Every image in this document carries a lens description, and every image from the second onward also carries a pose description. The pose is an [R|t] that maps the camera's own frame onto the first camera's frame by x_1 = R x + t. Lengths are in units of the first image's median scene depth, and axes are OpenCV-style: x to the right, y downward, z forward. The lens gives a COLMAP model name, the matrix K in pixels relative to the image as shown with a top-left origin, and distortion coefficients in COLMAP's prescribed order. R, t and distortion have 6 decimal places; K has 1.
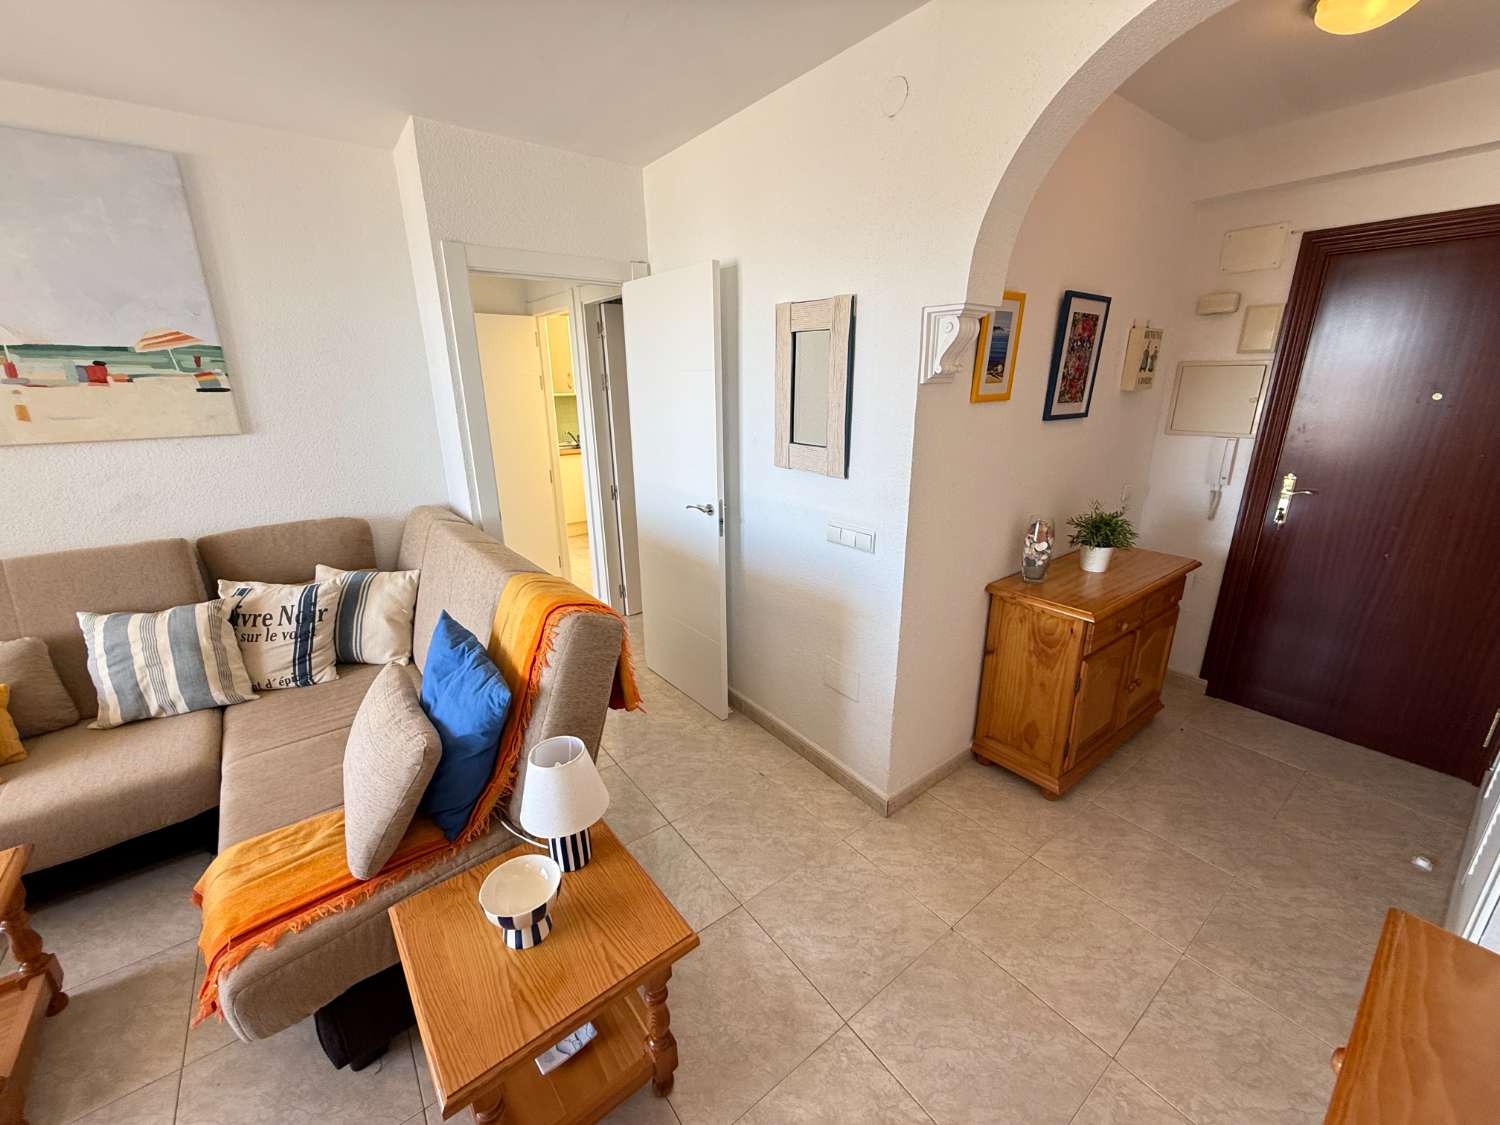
lens RADIAL K [[597.8, 0, 744.6], [0, 597.8, 562.2], [0, 0, 1]] dist [-0.001164, 0.000844]
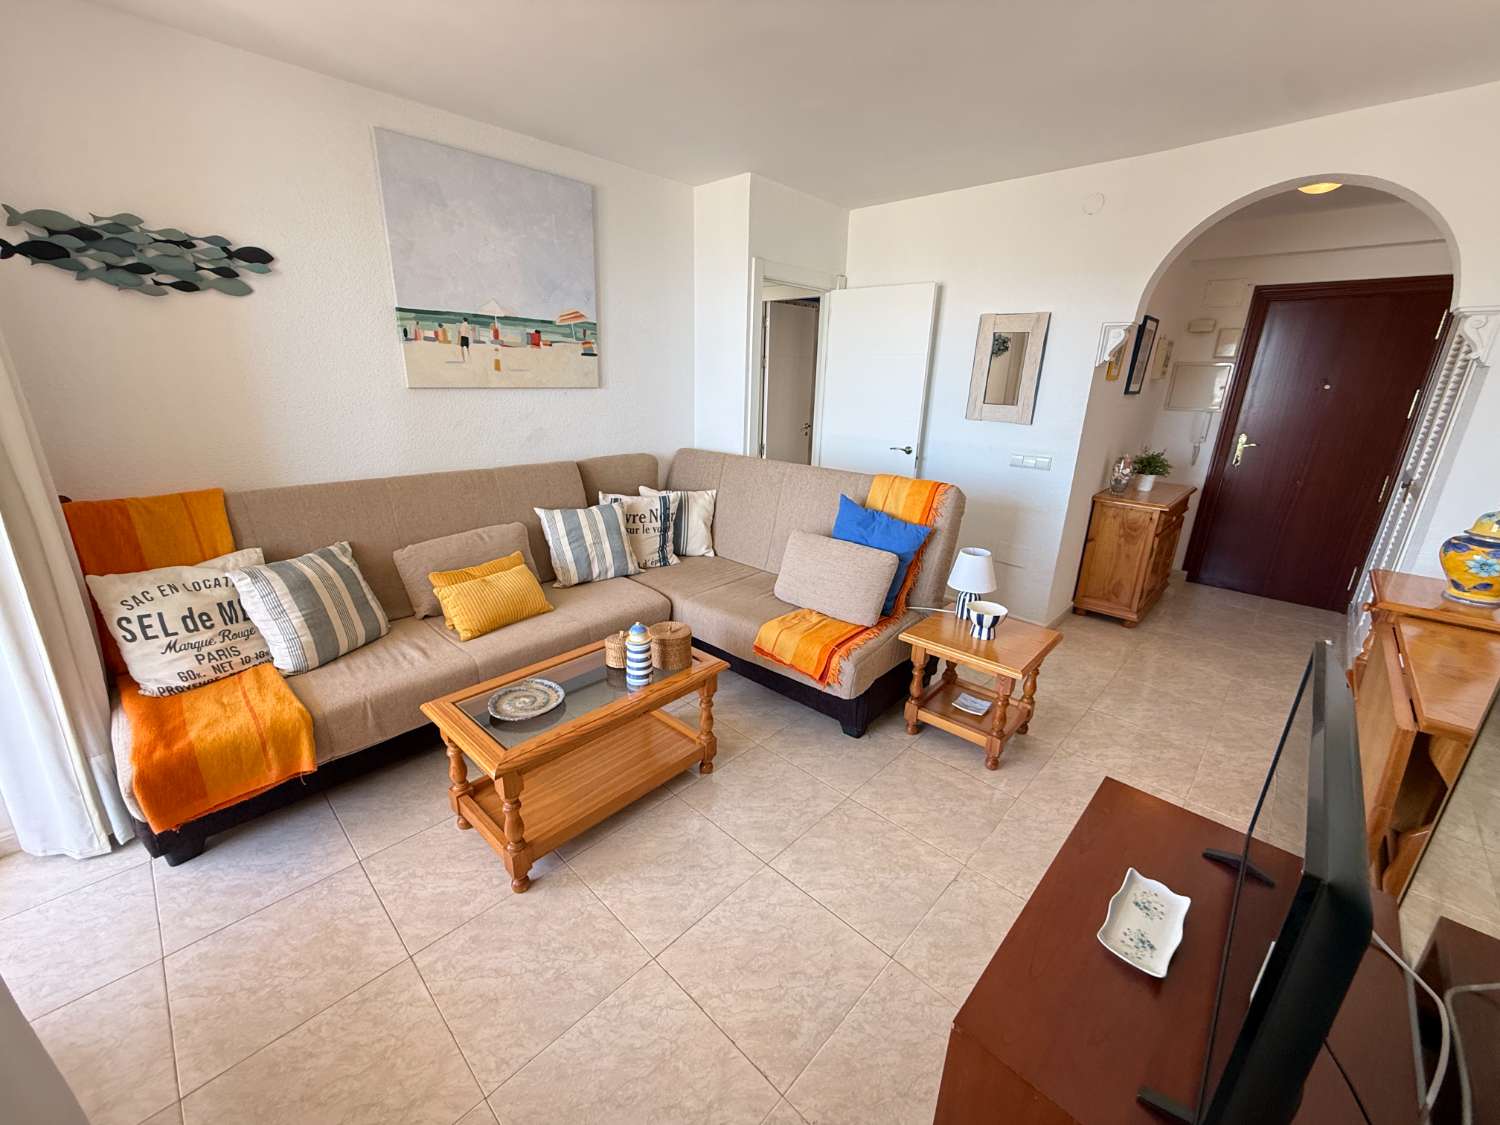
lens RADIAL K [[597.8, 0, 745.3], [0, 597.8, 562.1], [0, 0, 1]] dist [-0.001164, 0.000844]
pose [[0.986614, -0.015367, 0.162346, -0.834109], [0.013847, 0.999849, 0.010492, 0.198621], [-0.162483, -0.008103, 0.986678, -0.464115]]
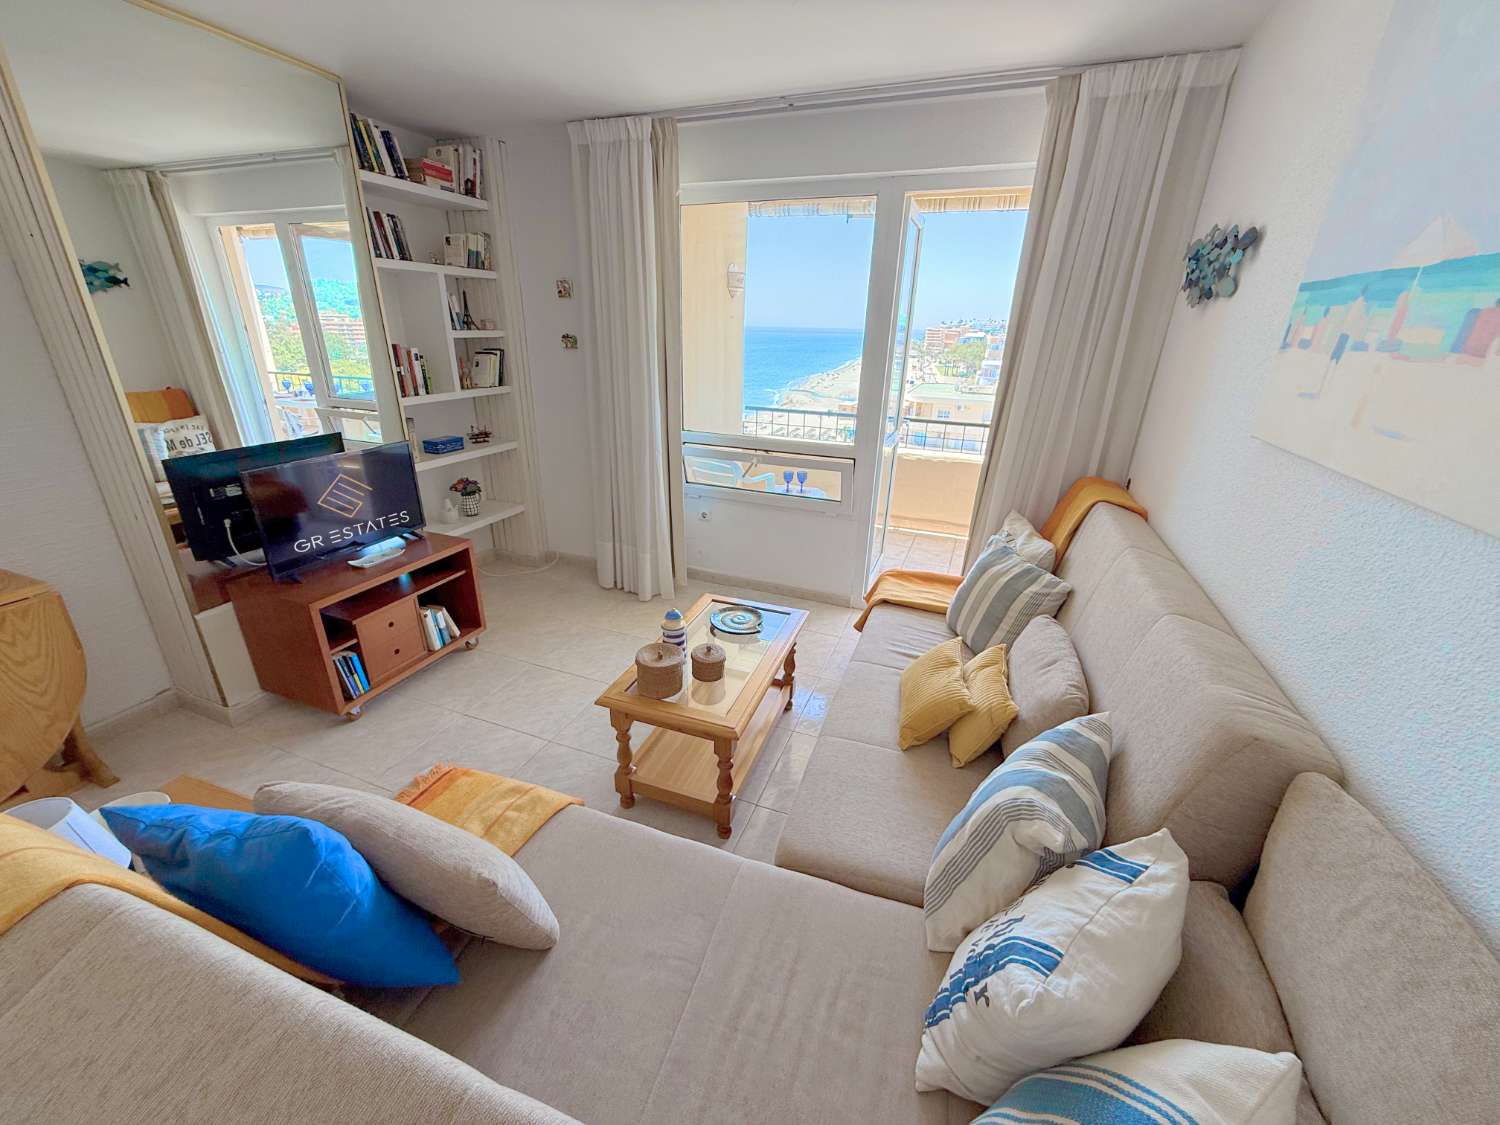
lens RADIAL K [[597.8, 0, 745.2], [0, 597.8, 562.0], [0, 0, 1]] dist [-0.001164, 0.000844]
pose [[-0.850058, 0.187561, -0.492161, -0.489484], [-0.168384, 0.788622, 0.591374, -0.343685], [0.499047, 0.585574, -0.638792, 1.090013]]
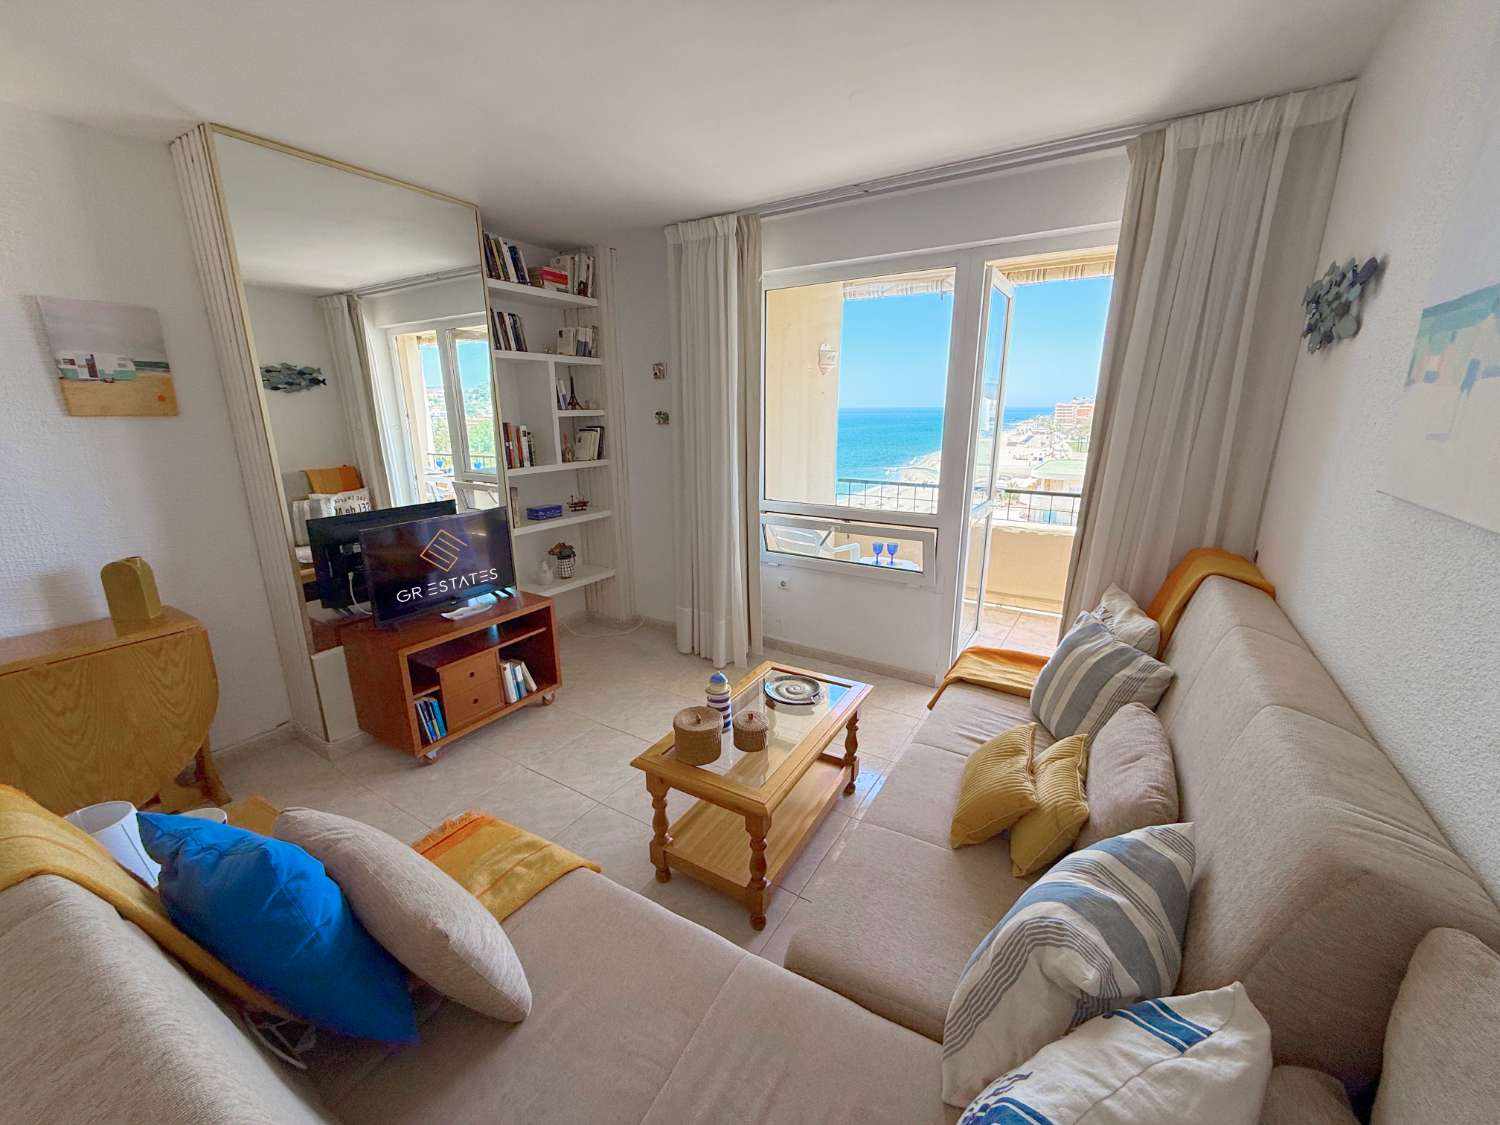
lens RADIAL K [[597.8, 0, 744.7], [0, 597.8, 562.2], [0, 0, 1]] dist [-0.001164, 0.000844]
pose [[-0.934557, 0.105654, -0.339766, -0.588144], [-0.089694, 0.854108, 0.512303, -0.328069], [0.344324, 0.509251, -0.788736, 1.128470]]
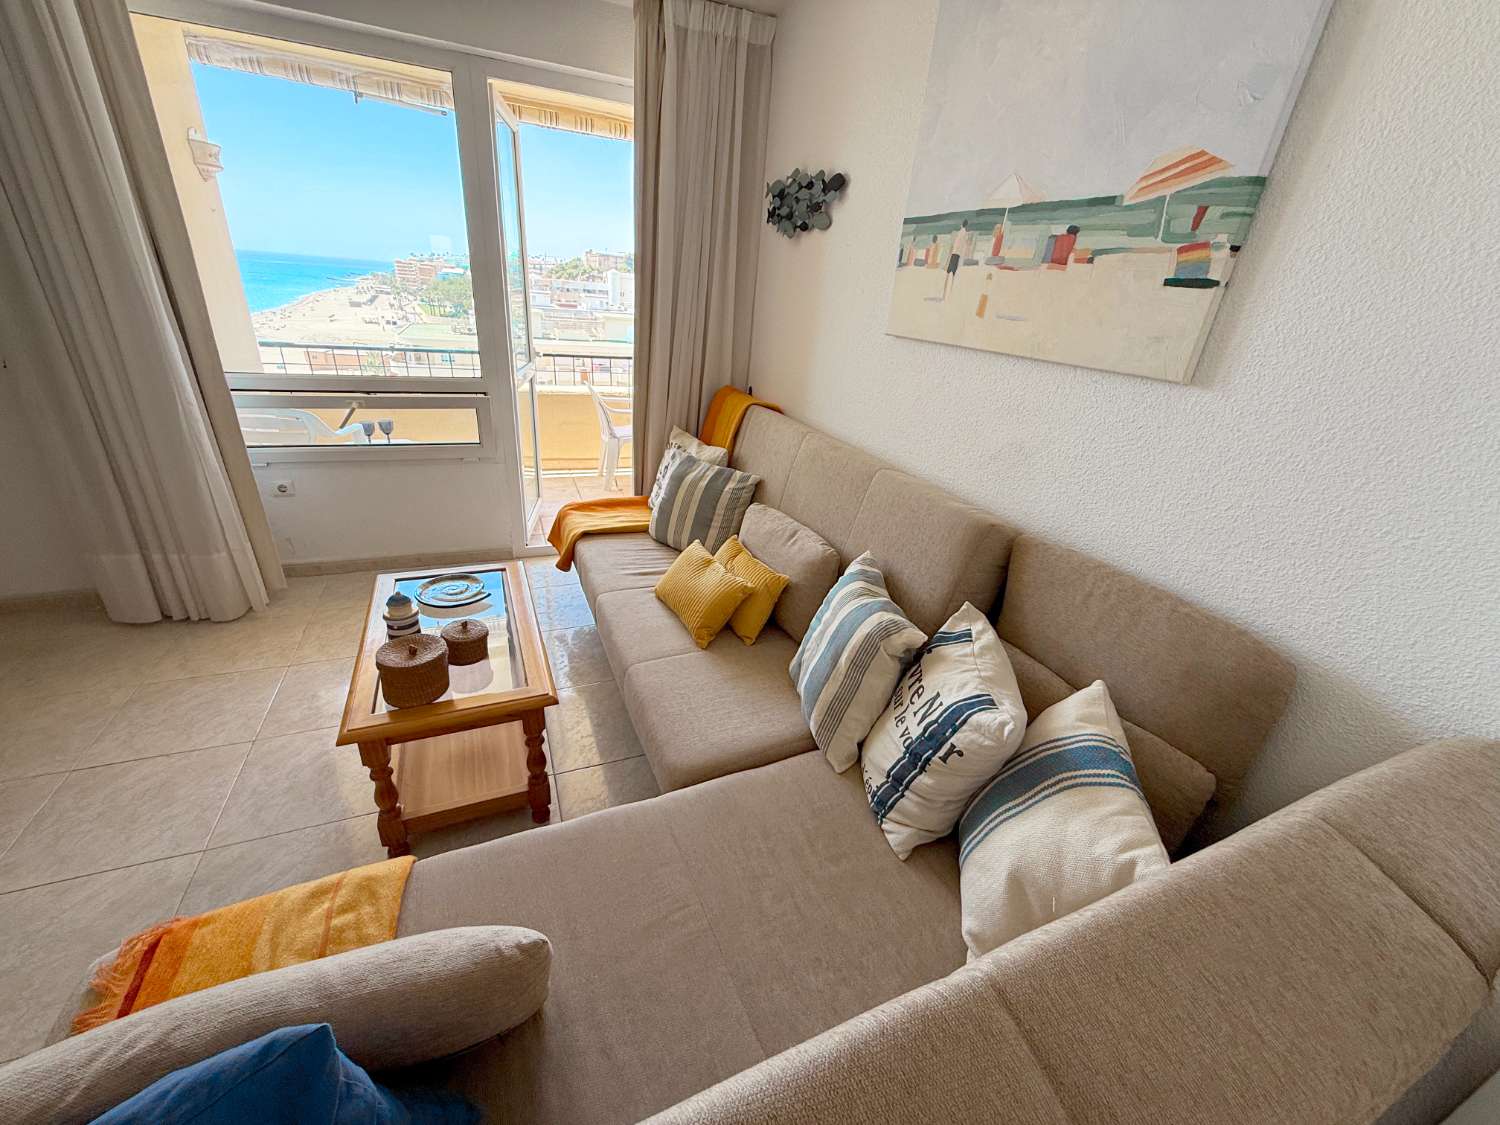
lens RADIAL K [[597.8, 0, 745.6], [0, 597.8, 562.9], [0, 0, 1]] dist [-0.001164, 0.000844]
pose [[-0.252873, 0.395733, -0.882865, -0.323431], [-0.354832, 0.811003, 0.465154, -0.221923], [0.900083, 0.430893, -0.064662, 0.882933]]
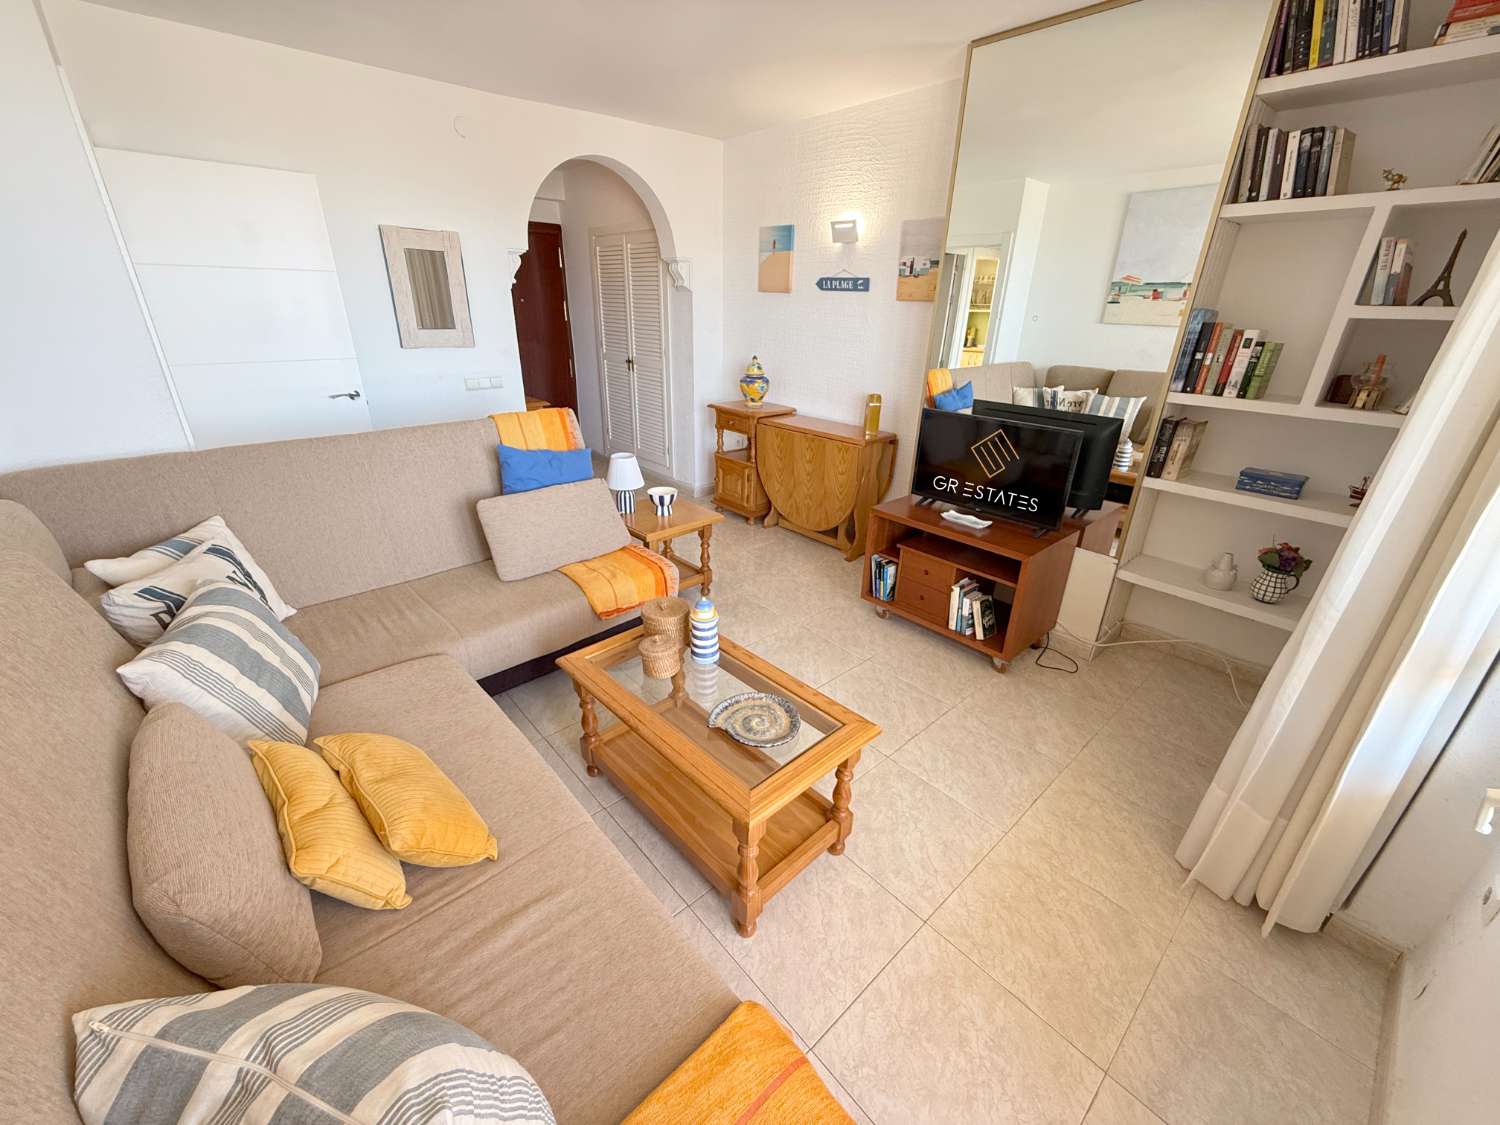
lens RADIAL K [[597.8, 0, 745.1], [0, 597.8, 564.5], [0, 0, 1]] dist [-0.001164, 0.000844]
pose [[-0.083564, -0.391886, 0.916211, -1.604756], [0.278407, 0.873633, 0.399067, -0.060433], [-0.956821, 0.288427, 0.036100, 0.369154]]
